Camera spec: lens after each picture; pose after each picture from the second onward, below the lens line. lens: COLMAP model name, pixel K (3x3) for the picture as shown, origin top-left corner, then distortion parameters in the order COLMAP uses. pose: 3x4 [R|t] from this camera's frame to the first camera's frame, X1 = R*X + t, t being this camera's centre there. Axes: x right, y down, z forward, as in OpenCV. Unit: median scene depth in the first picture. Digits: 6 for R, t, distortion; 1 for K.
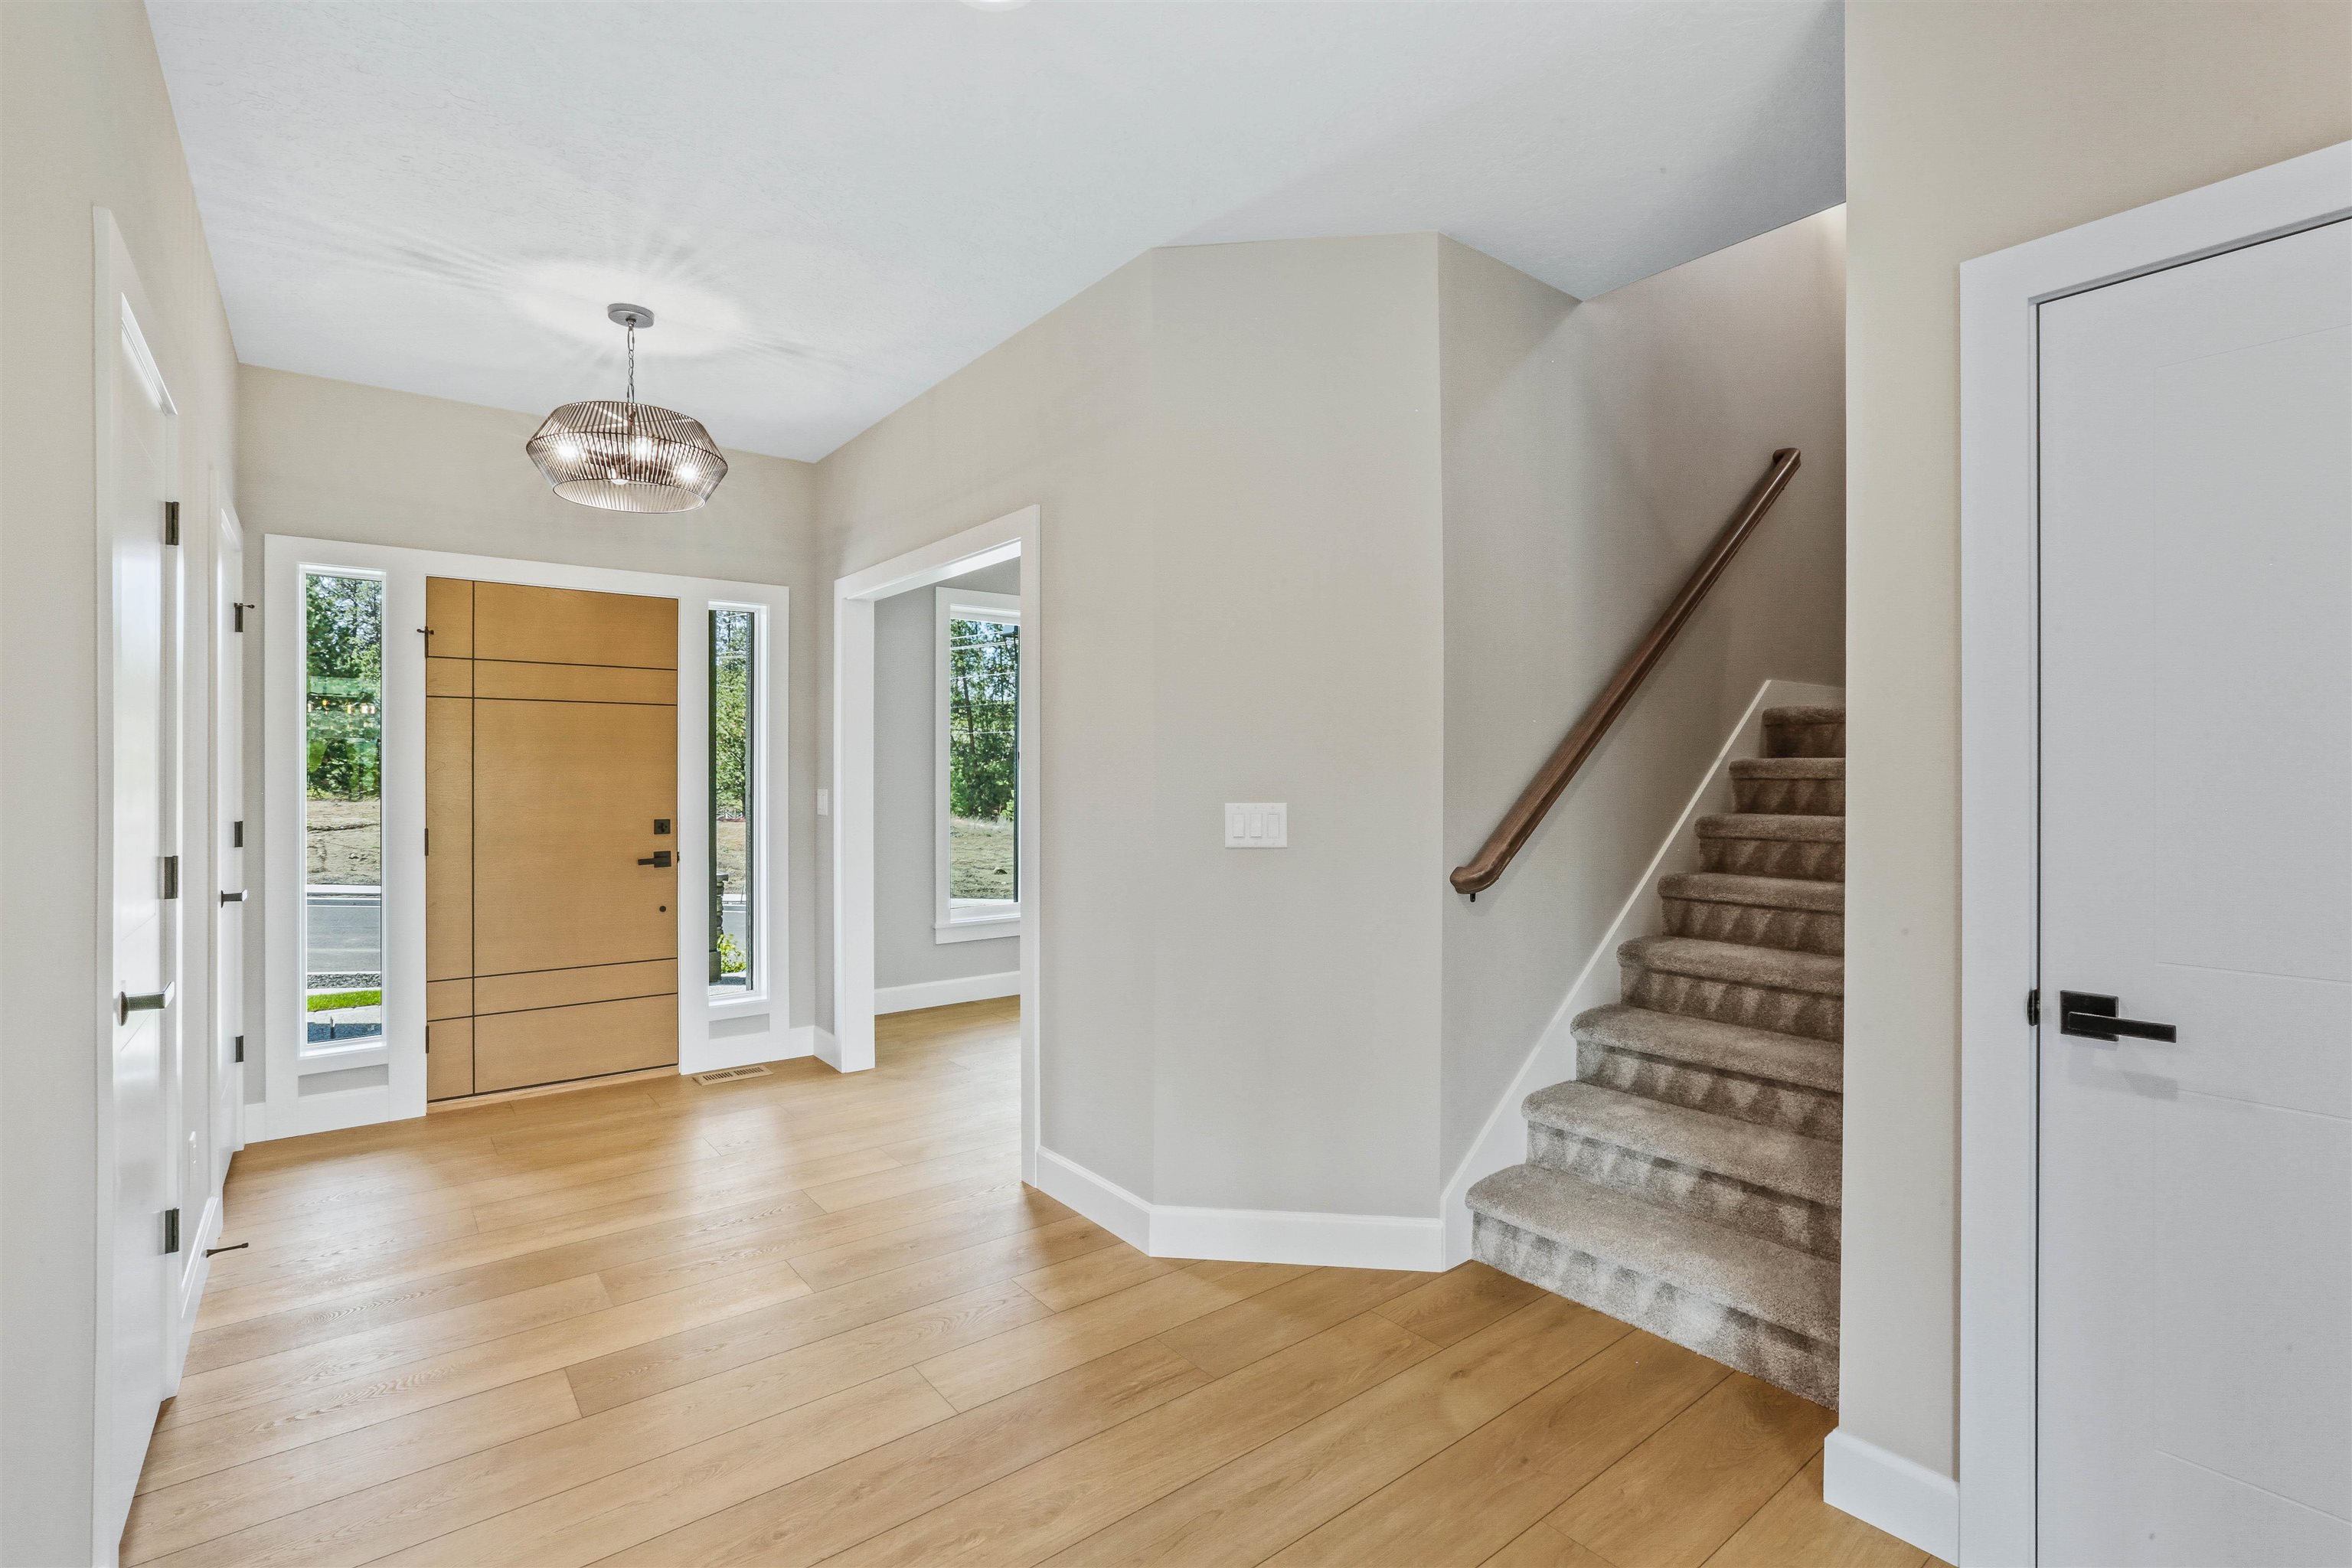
lens RADIAL K [[1074.4, 0, 1159.8], [0, 1074.4, 778.4], [0, 0, 1]] dist [-0.046575, 0.021336]
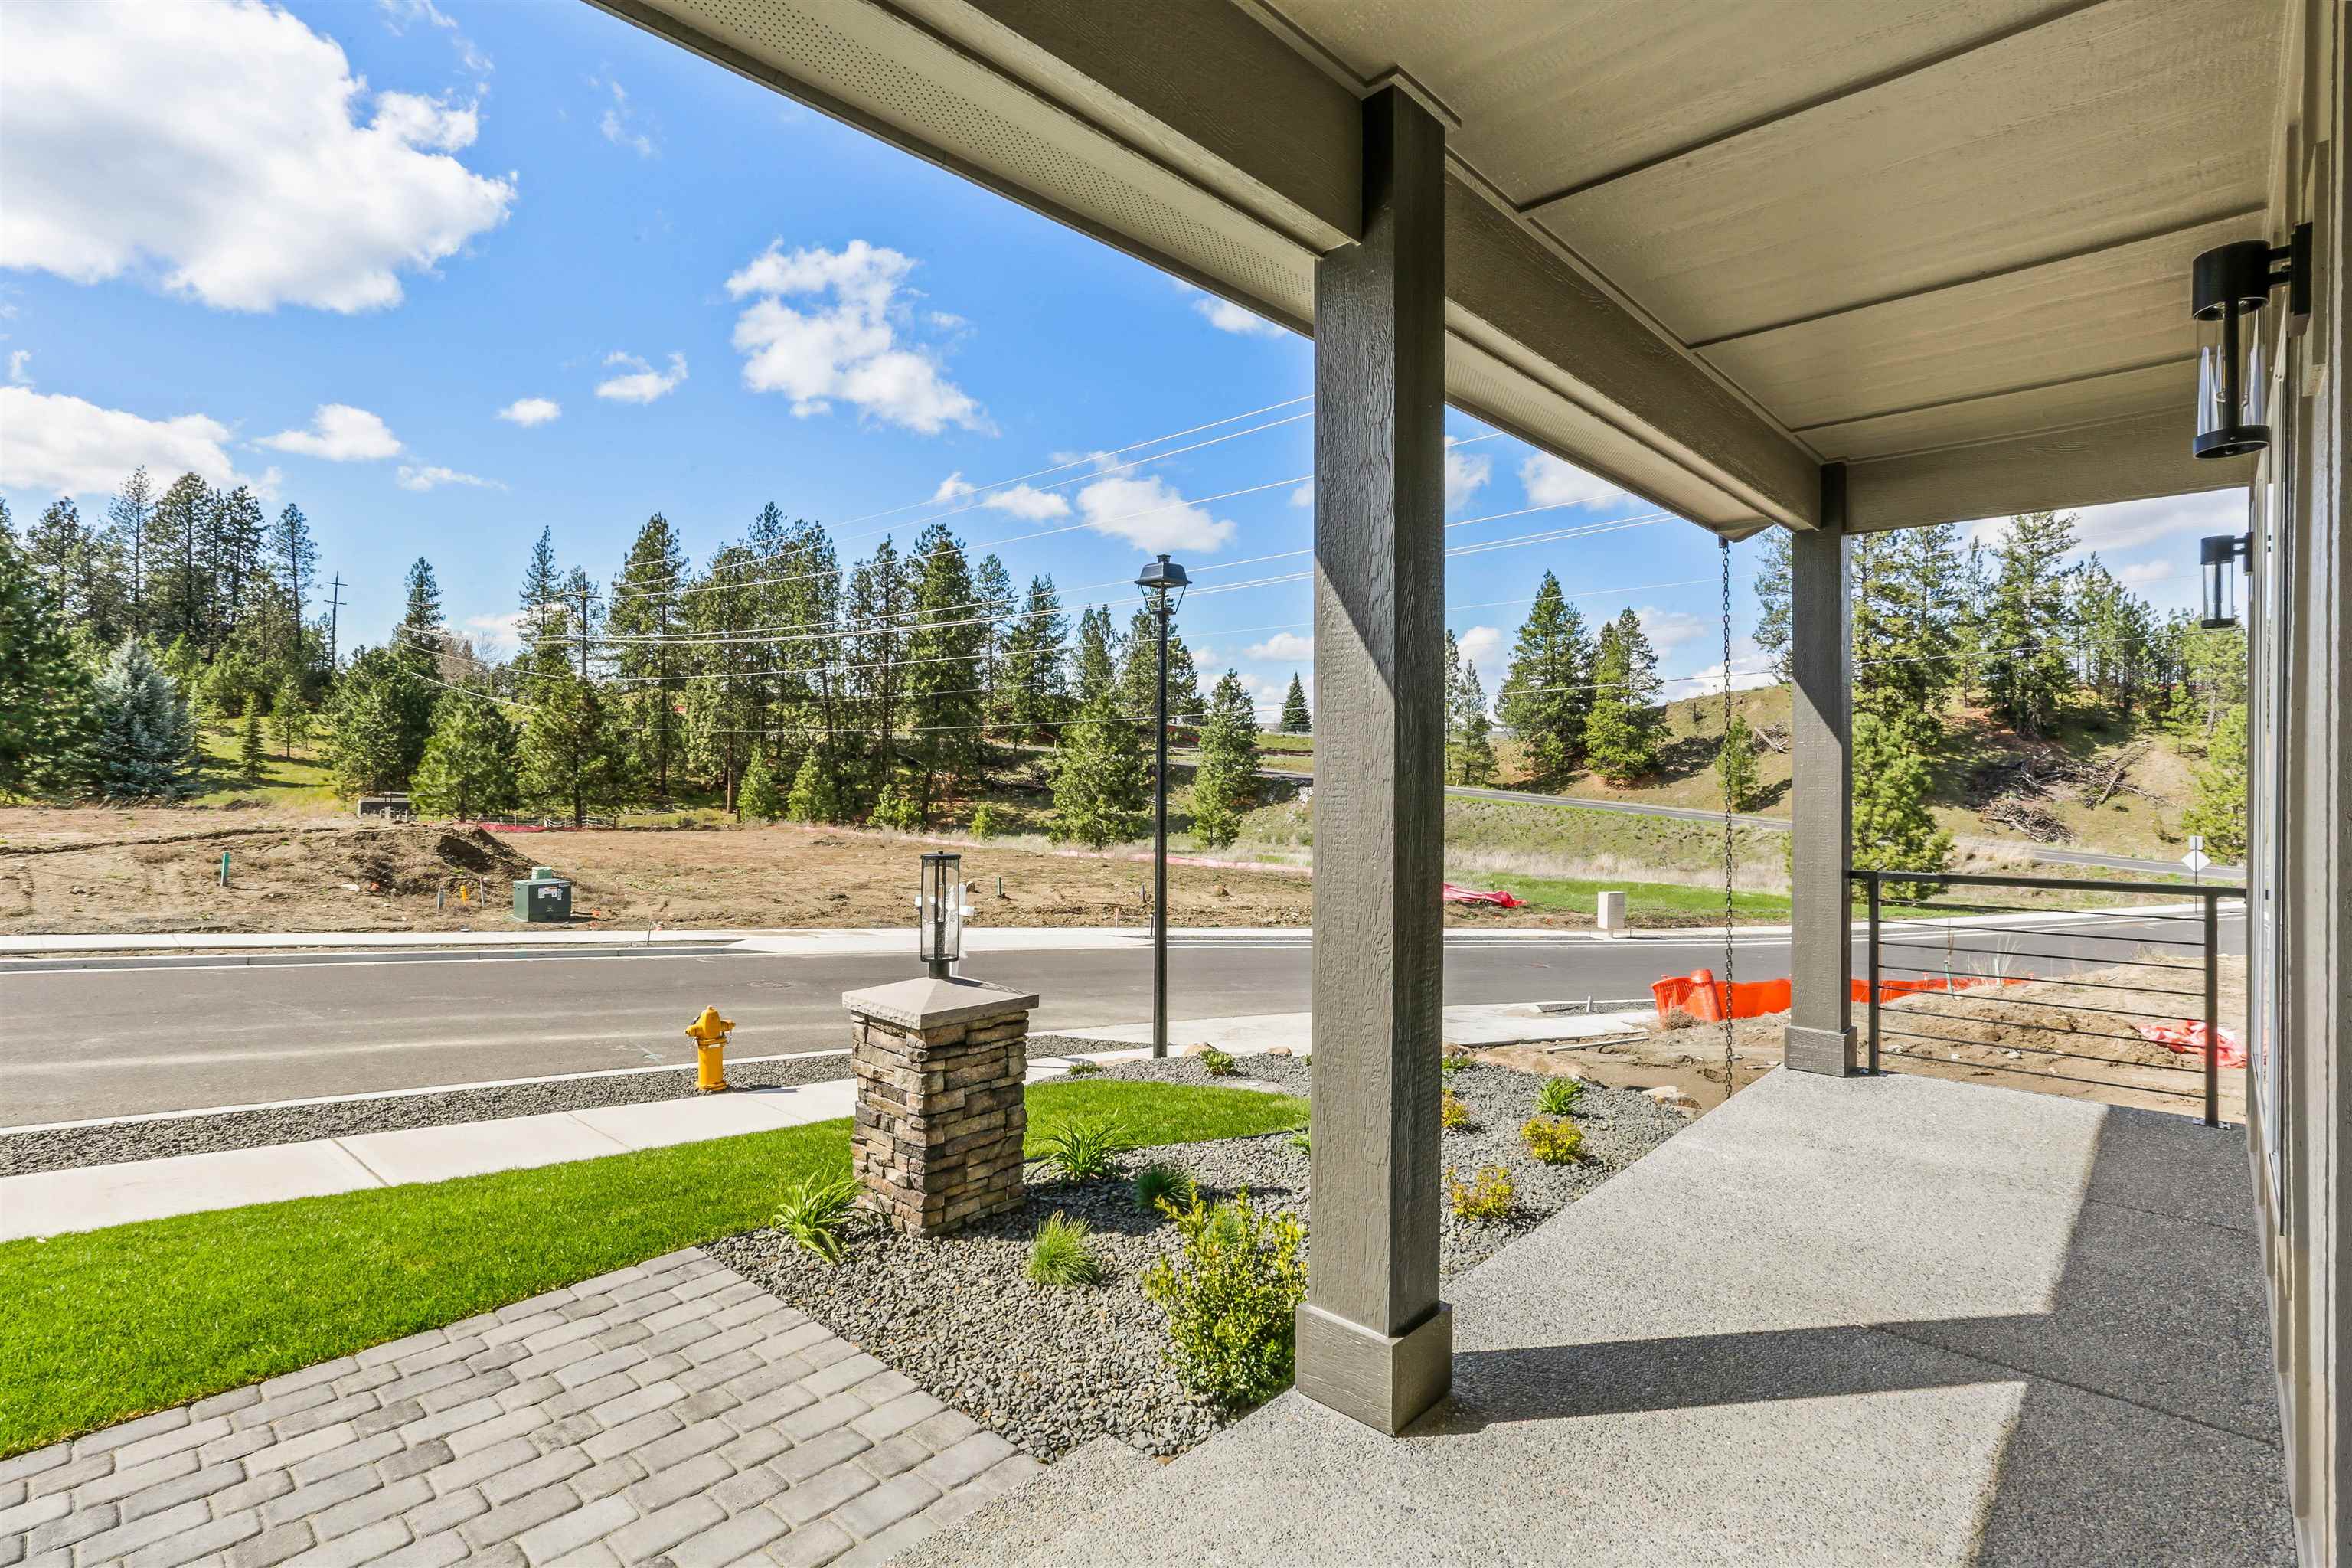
lens RADIAL K [[1100.6, 0, 1172.1], [0, 1100.6, 758.0], [0, 0, 1]] dist [-0.019576, -0.000085]
pose [[0.988628, 0.004478, 0.150317, -0.067271], [-0.001271, 0.999770, -0.021424, -0.000063], [-0.150379, 0.020990, 0.988406, 0.078523]]
